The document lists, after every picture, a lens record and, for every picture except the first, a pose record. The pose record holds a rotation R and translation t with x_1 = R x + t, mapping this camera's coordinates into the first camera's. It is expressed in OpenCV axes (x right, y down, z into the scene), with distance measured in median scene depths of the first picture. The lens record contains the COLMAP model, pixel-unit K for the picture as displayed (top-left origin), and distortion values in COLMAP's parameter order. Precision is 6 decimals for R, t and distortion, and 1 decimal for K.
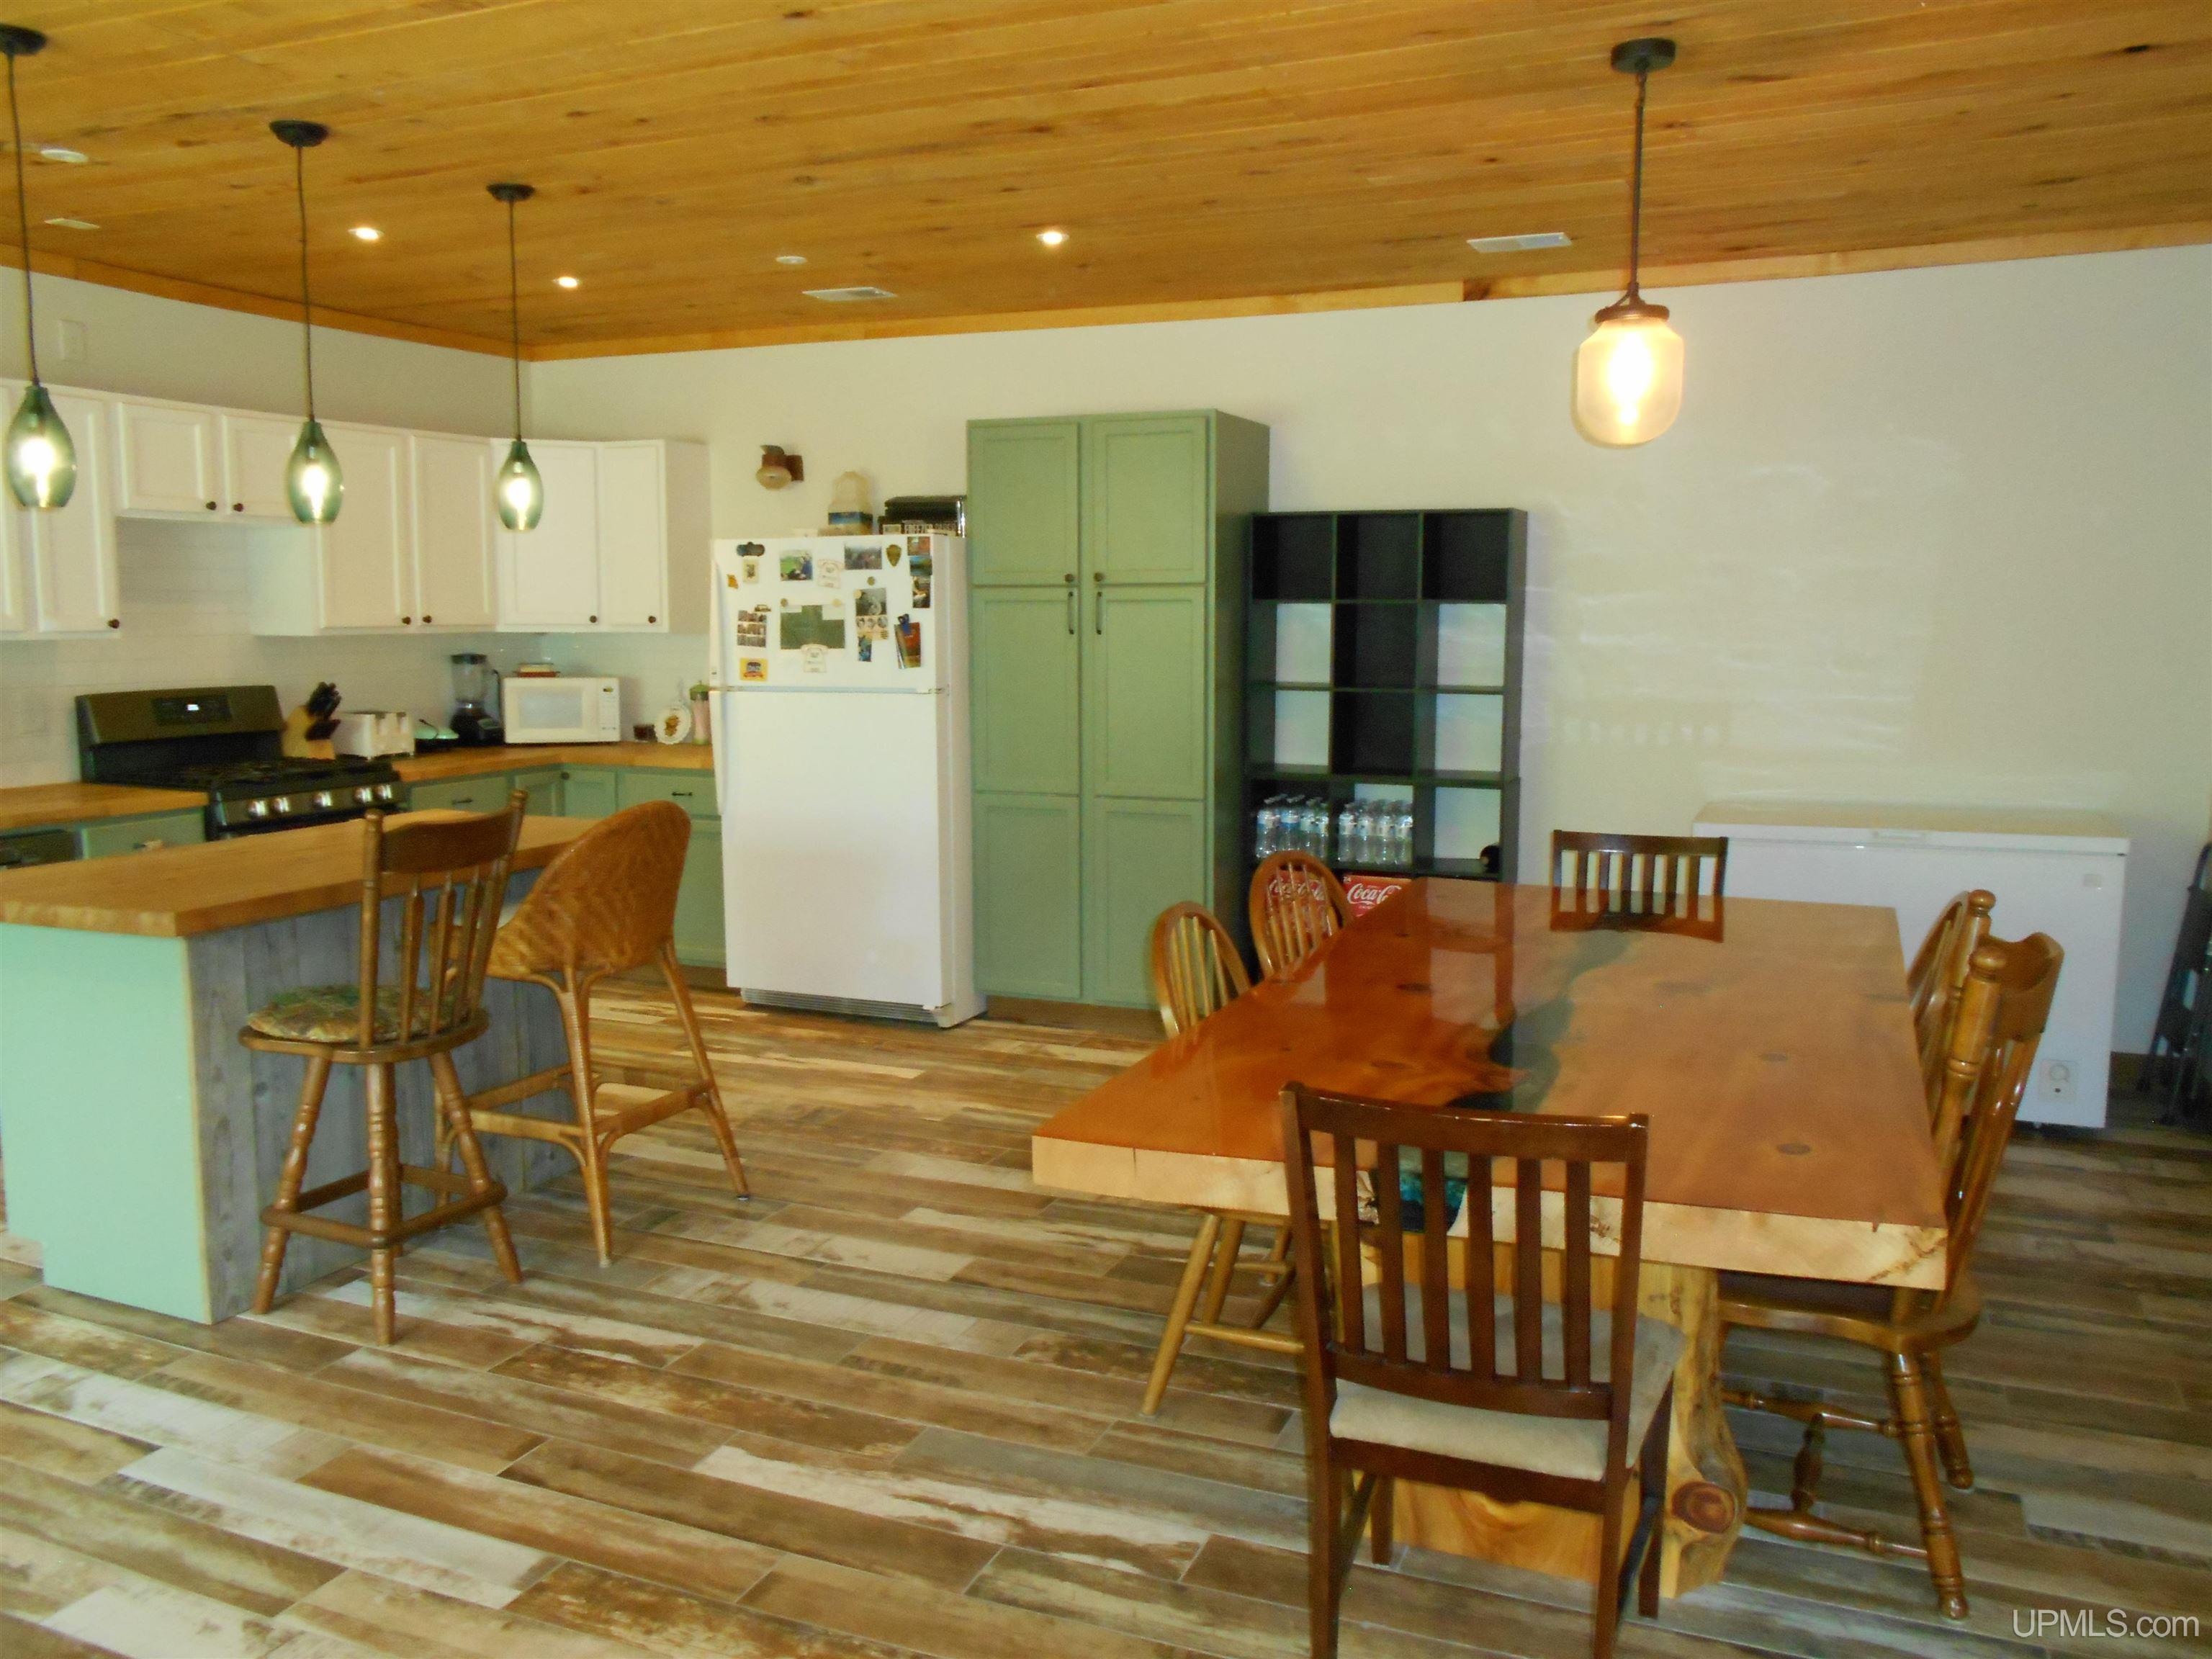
lens RADIAL K [[1852.0, 0, 1104.3], [0, 1852.0, 873.7], [0, 0, 1]] dist [-0.045967, -0.003208]
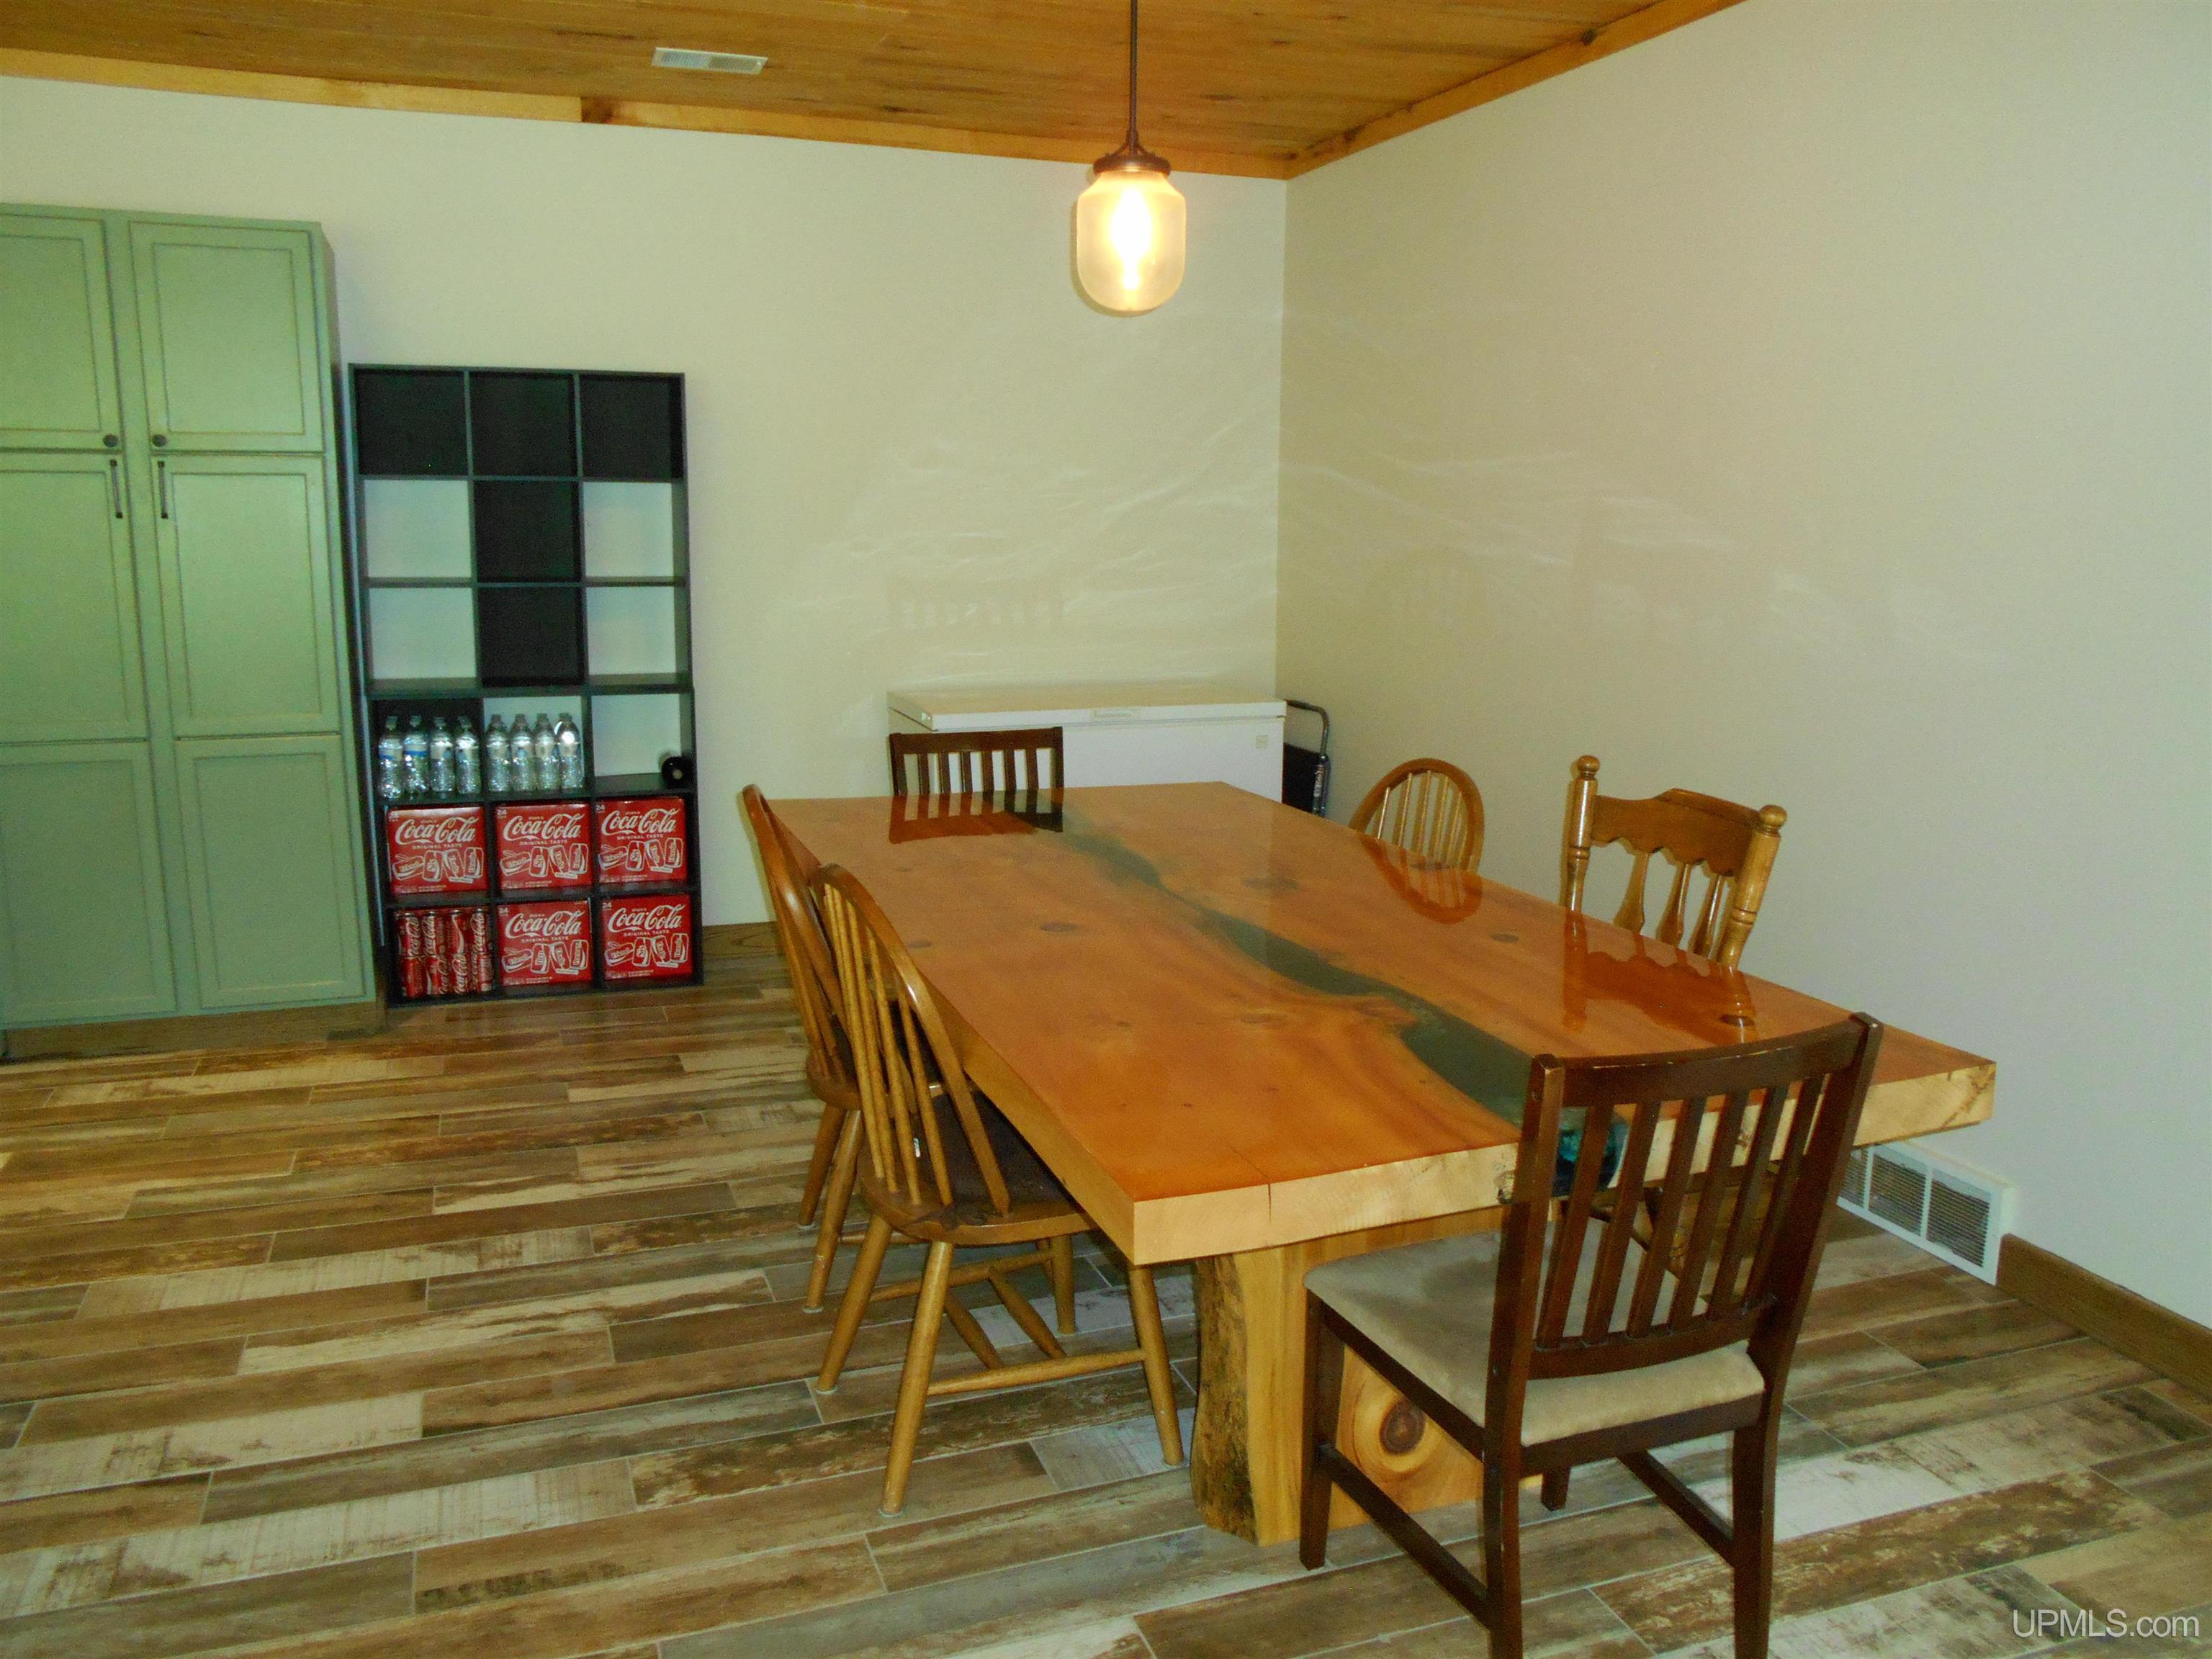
lens RADIAL K [[1845.8, 0, 1106.0], [0, 1845.8, 829.5], [0, 0, 1]] dist [0.008628, 0.004406]
pose [[0.740084, -0.114902, 0.662625, -0.229933], [0.089686, 0.993358, 0.072083, -0.026291], [-0.666507, 0.006081, 0.745474, 0.203899]]
